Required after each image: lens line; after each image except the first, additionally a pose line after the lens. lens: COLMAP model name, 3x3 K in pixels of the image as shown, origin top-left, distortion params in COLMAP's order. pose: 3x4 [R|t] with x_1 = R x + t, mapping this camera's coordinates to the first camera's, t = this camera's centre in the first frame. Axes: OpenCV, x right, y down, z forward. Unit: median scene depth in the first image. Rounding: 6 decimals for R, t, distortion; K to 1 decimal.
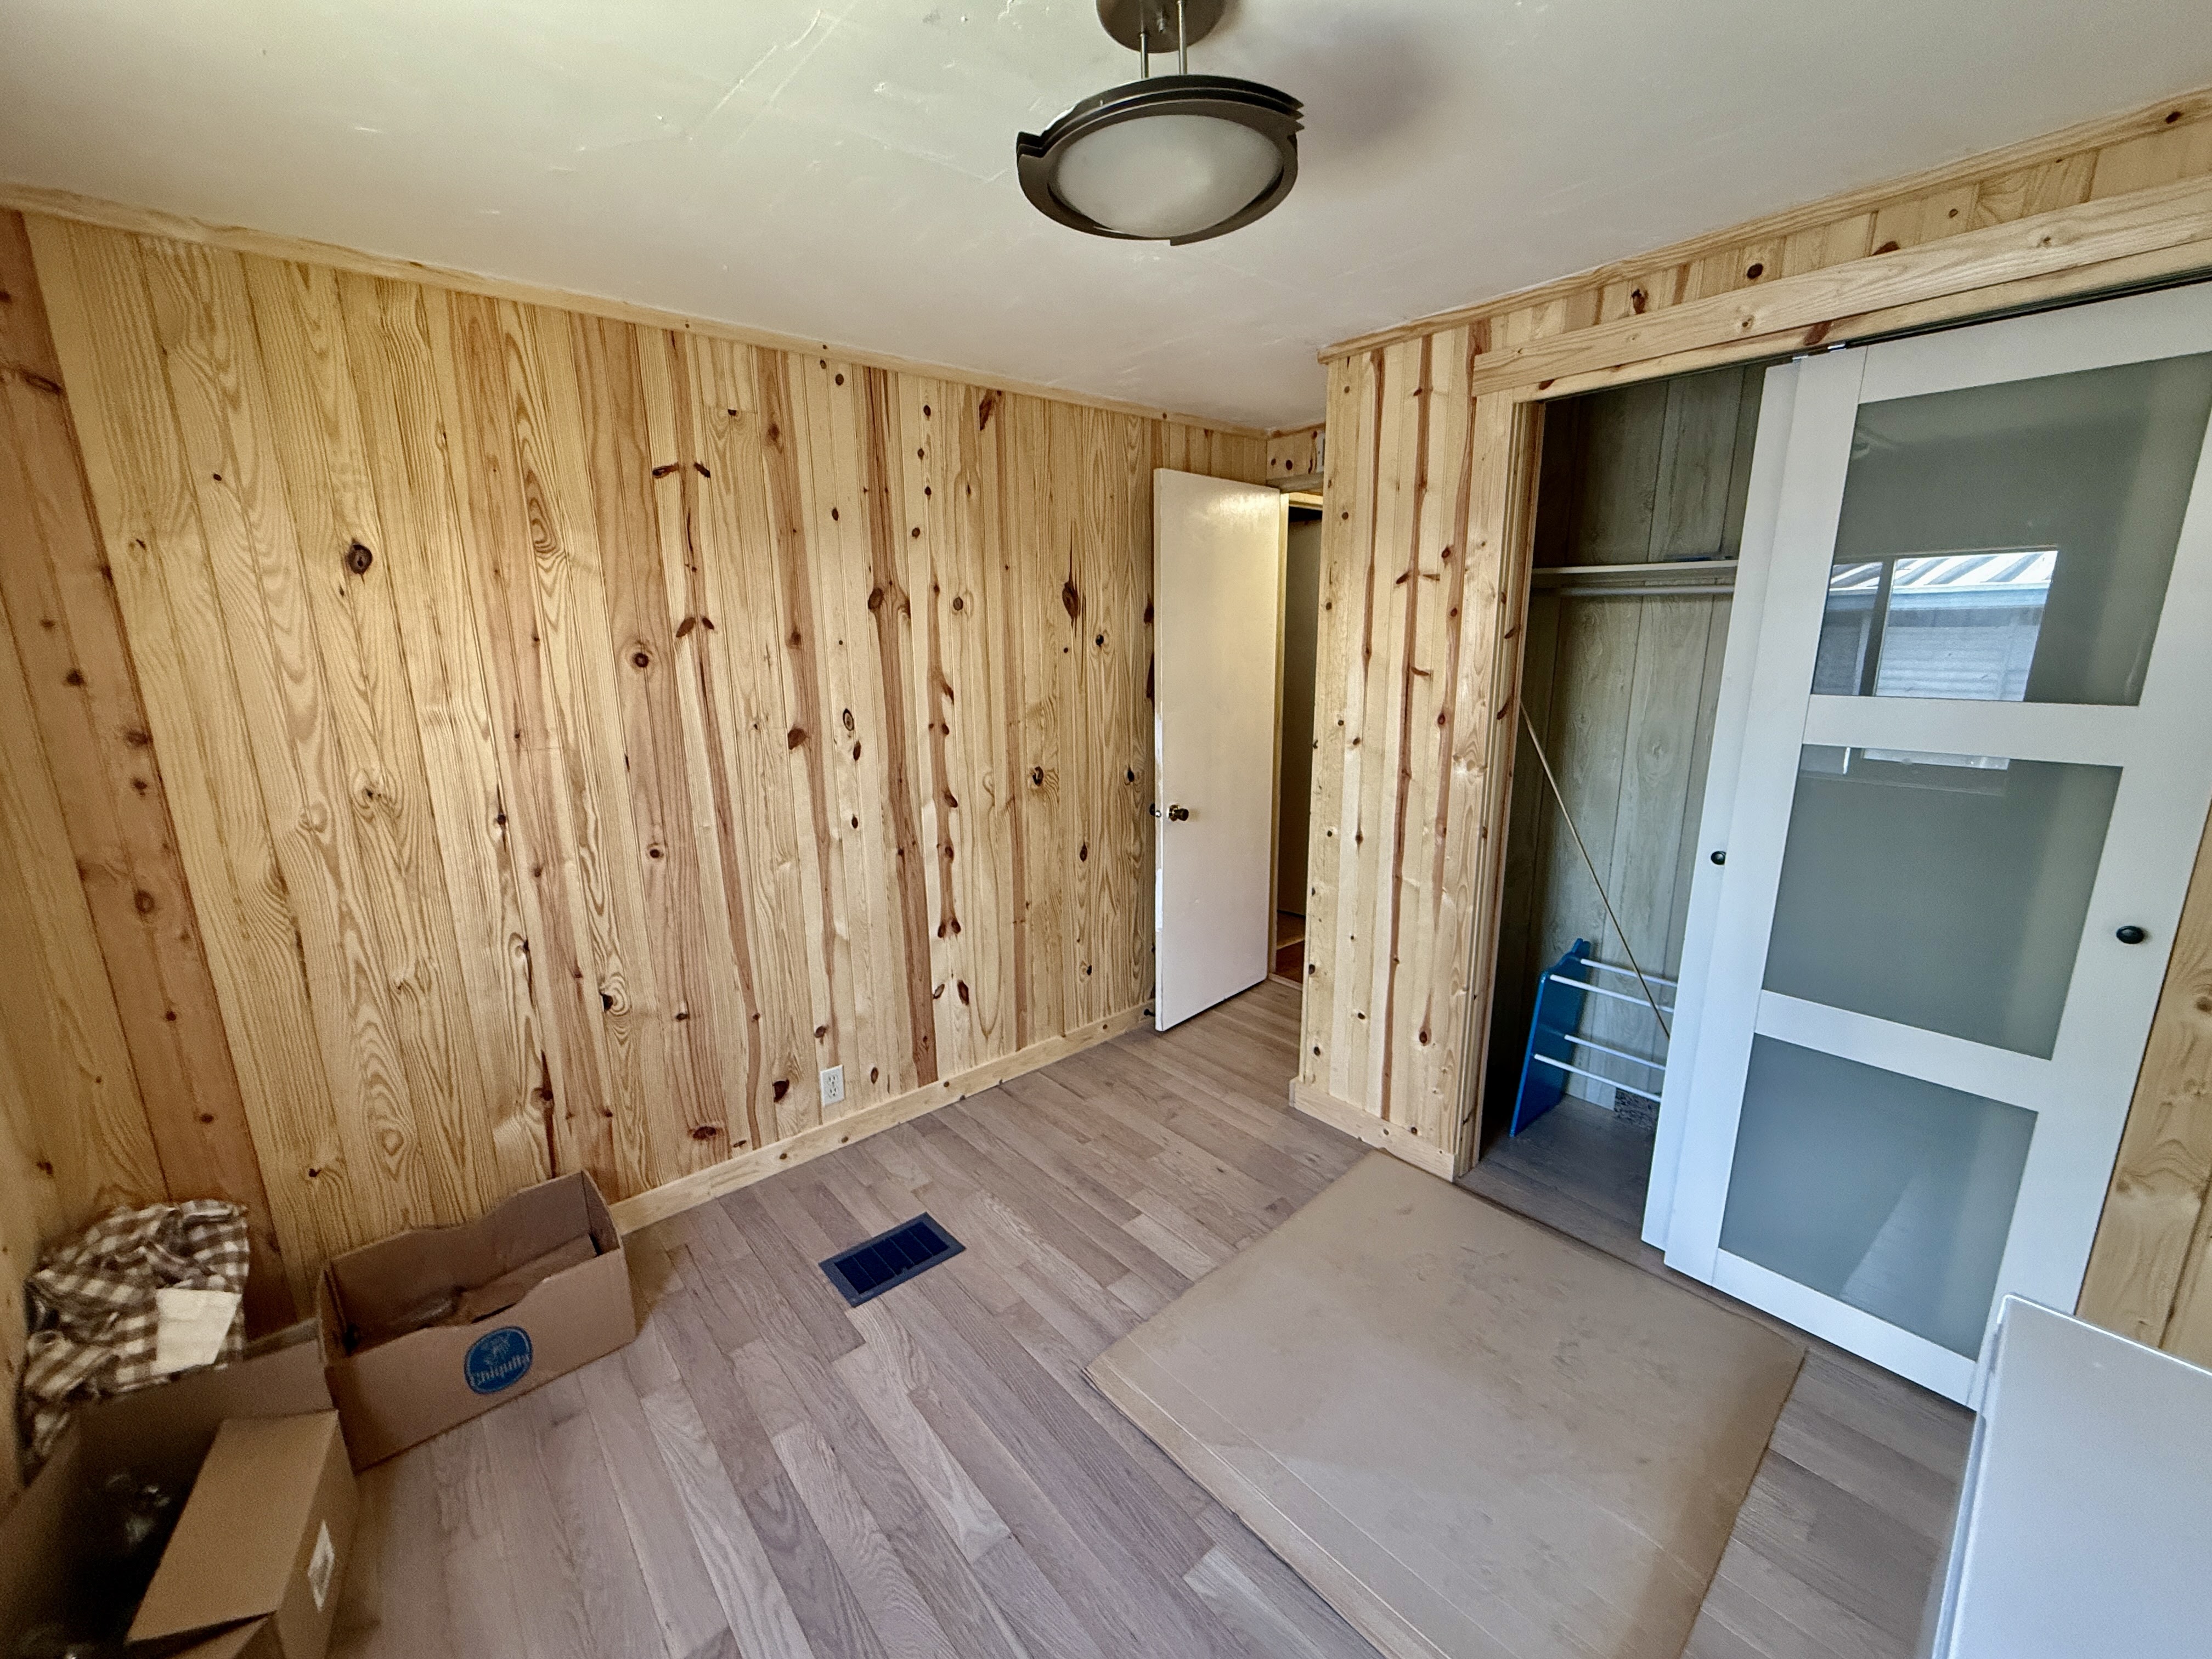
lens RADIAL K [[884.4, 0, 1108.2], [0, 884.4, 829.1], [0, 0, 1]] dist [0.000599, 0.000022]
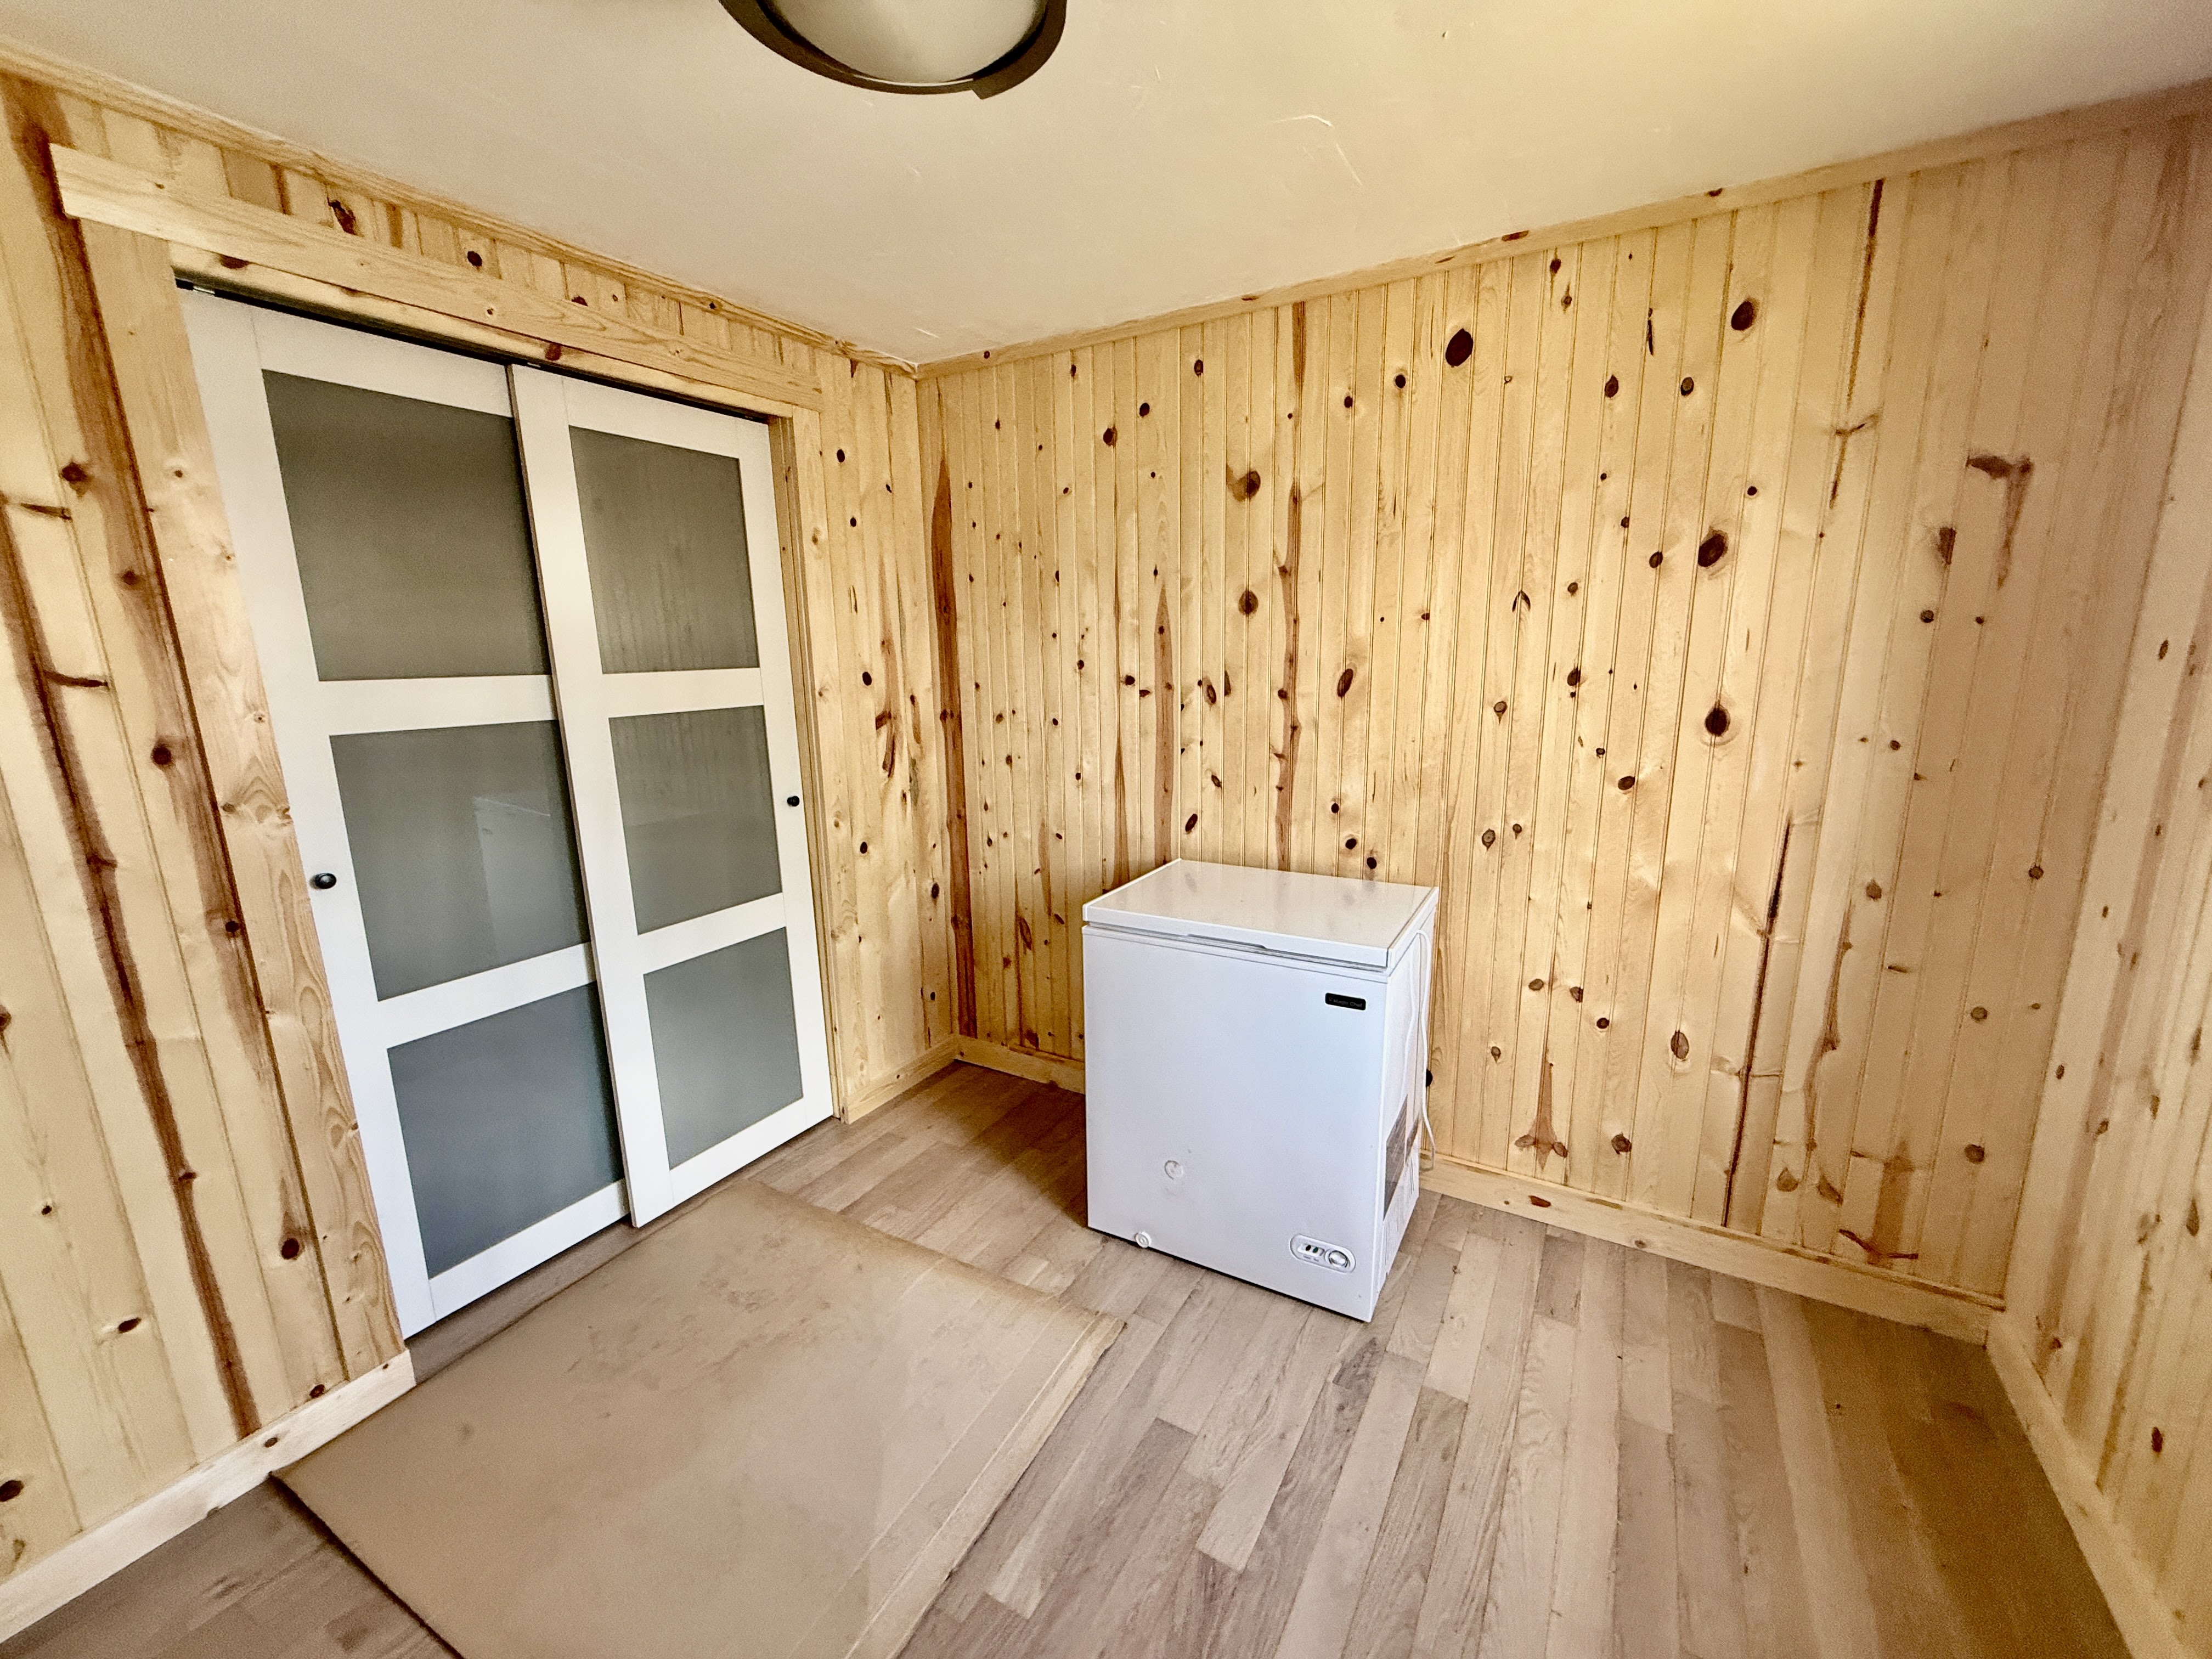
lens RADIAL K [[884.4, 0, 1115.7], [0, 884.4, 828.1], [0, 0, 1]] dist [0.000599, 0.000022]
pose [[-0.323511, -0.178229, 0.929287, -0.420714], [0.229999, 0.937834, 0.259937, -0.087620], [-0.917846, 0.297828, -0.262407, 0.593671]]
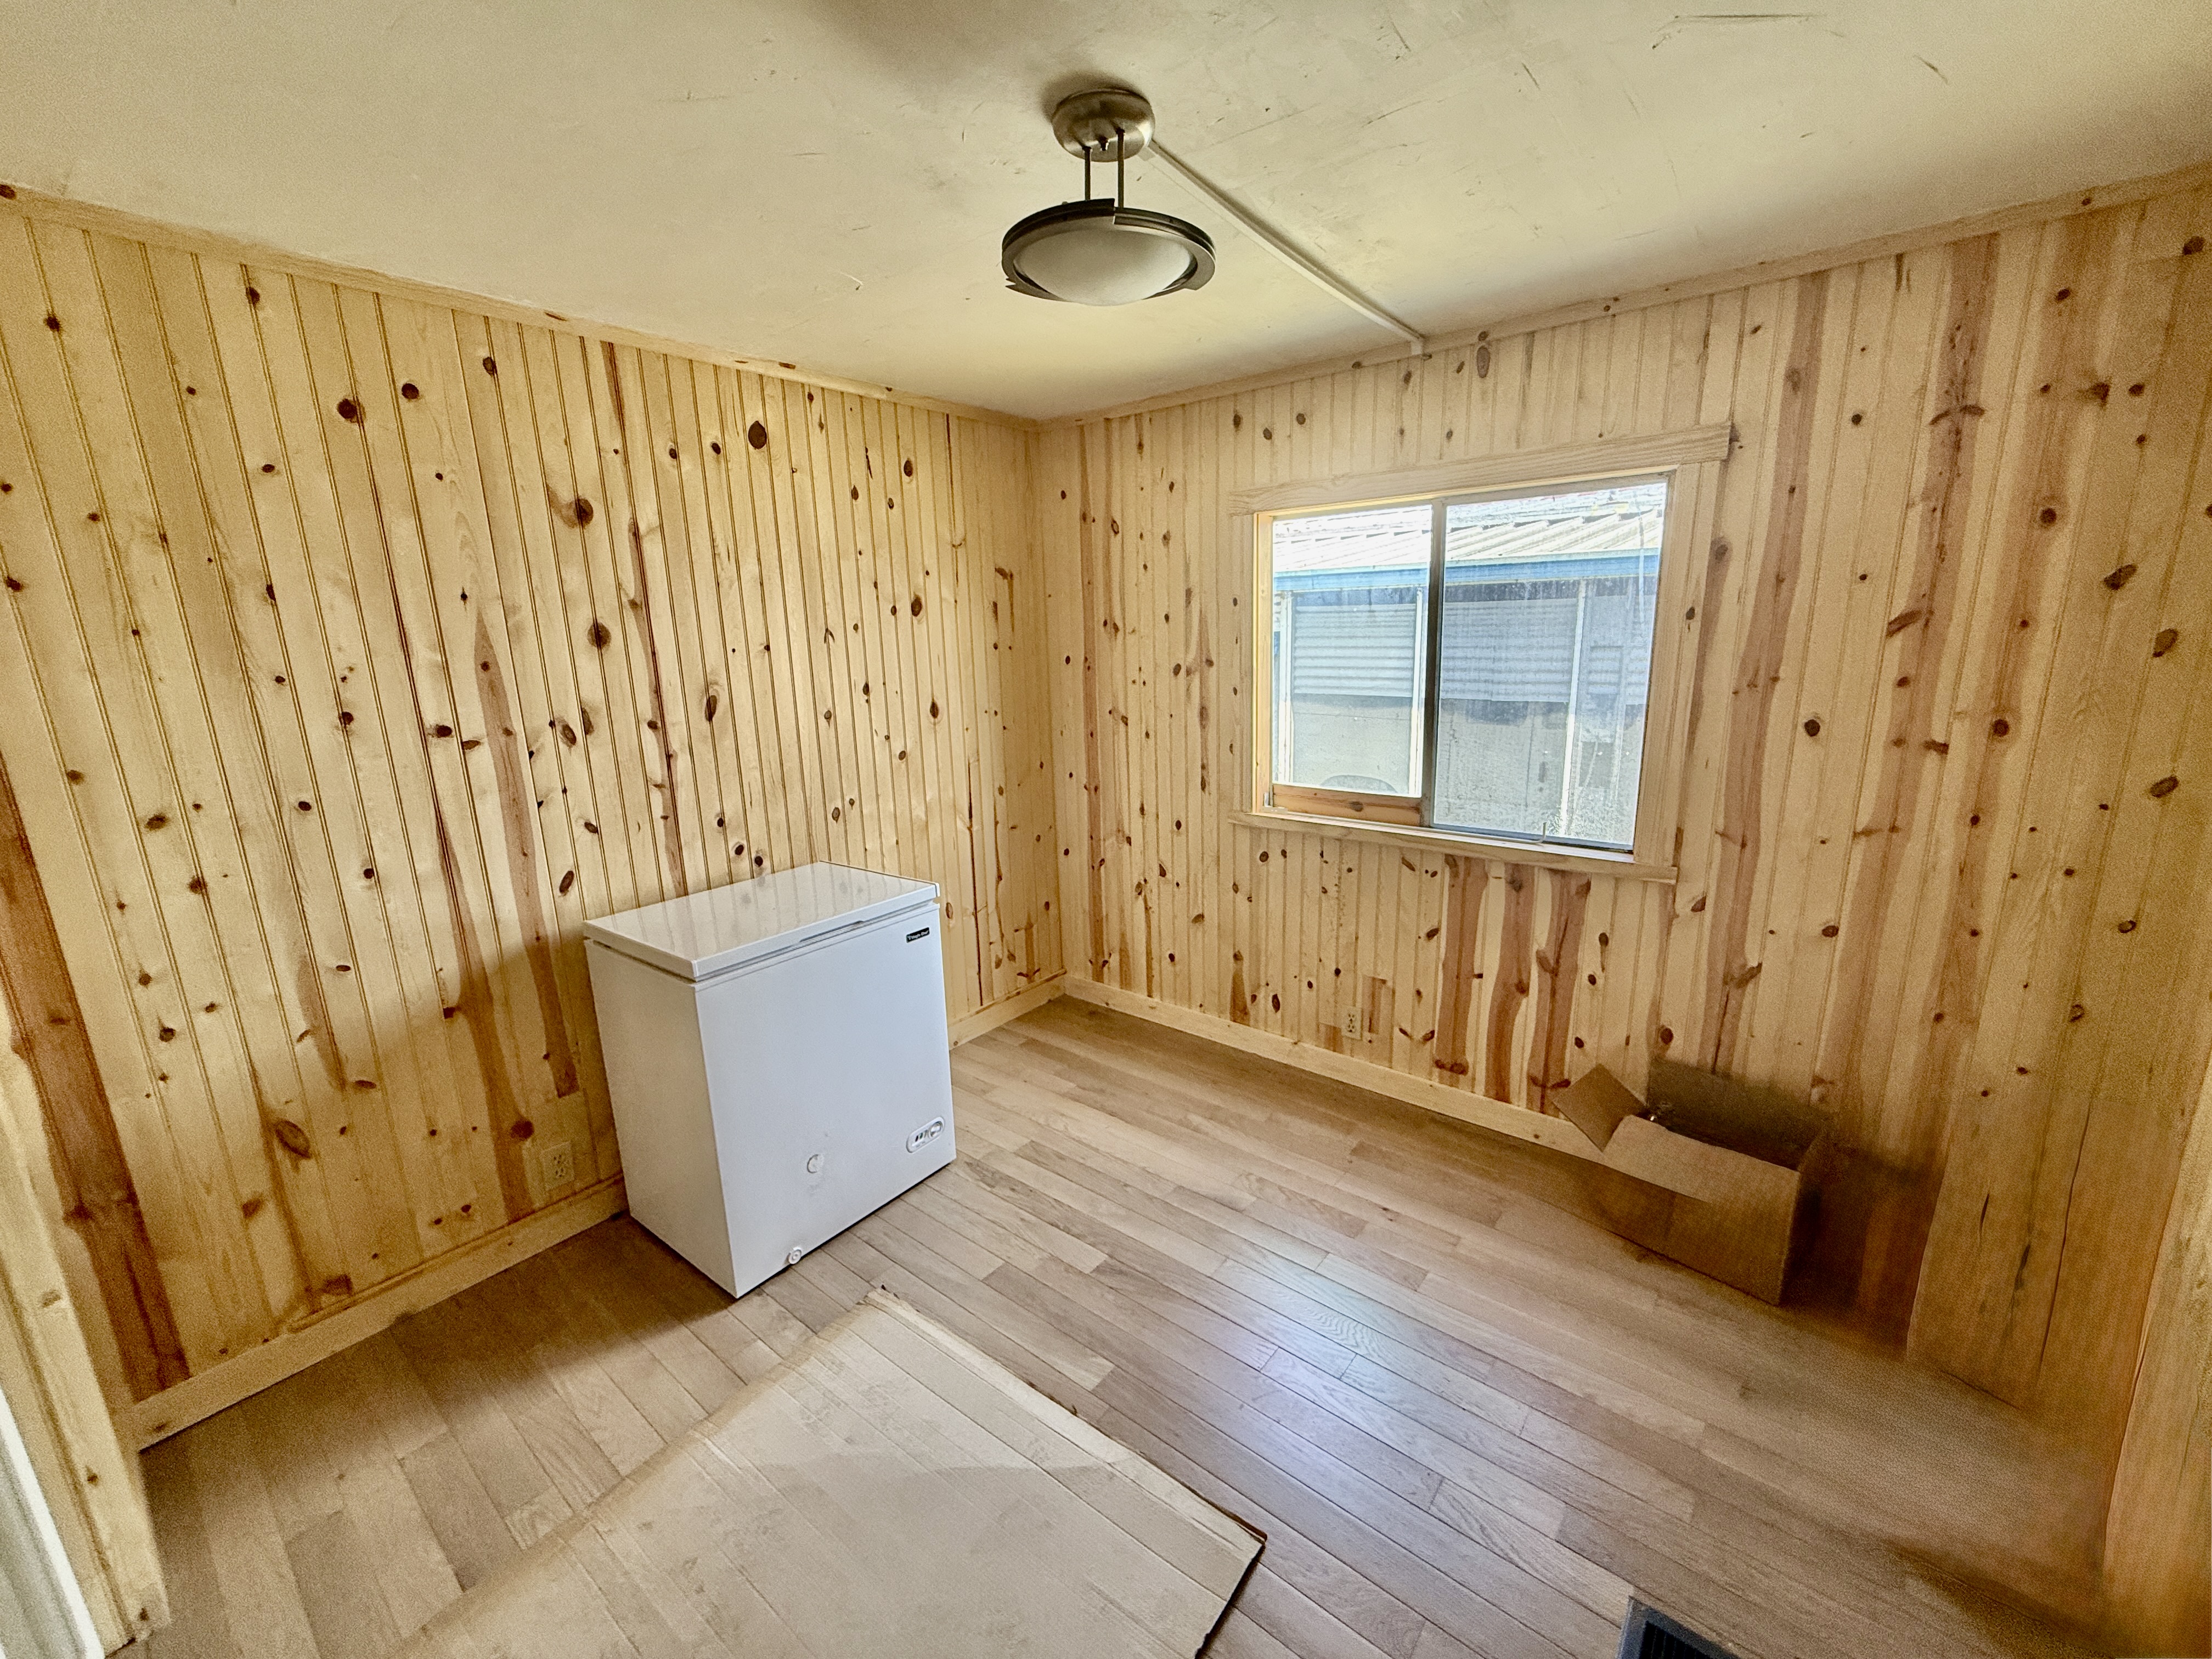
lens RADIAL K [[884.4, 0, 1100.8], [0, 884.4, 826.0], [0, 0, 1]] dist [0.000599, 0.000022]
pose [[-0.986145, 0.073080, -0.148923, 0.142228], [0.001795, 0.902383, 0.430932, -0.261025], [0.165878, 0.424694, -0.890011, 1.159523]]
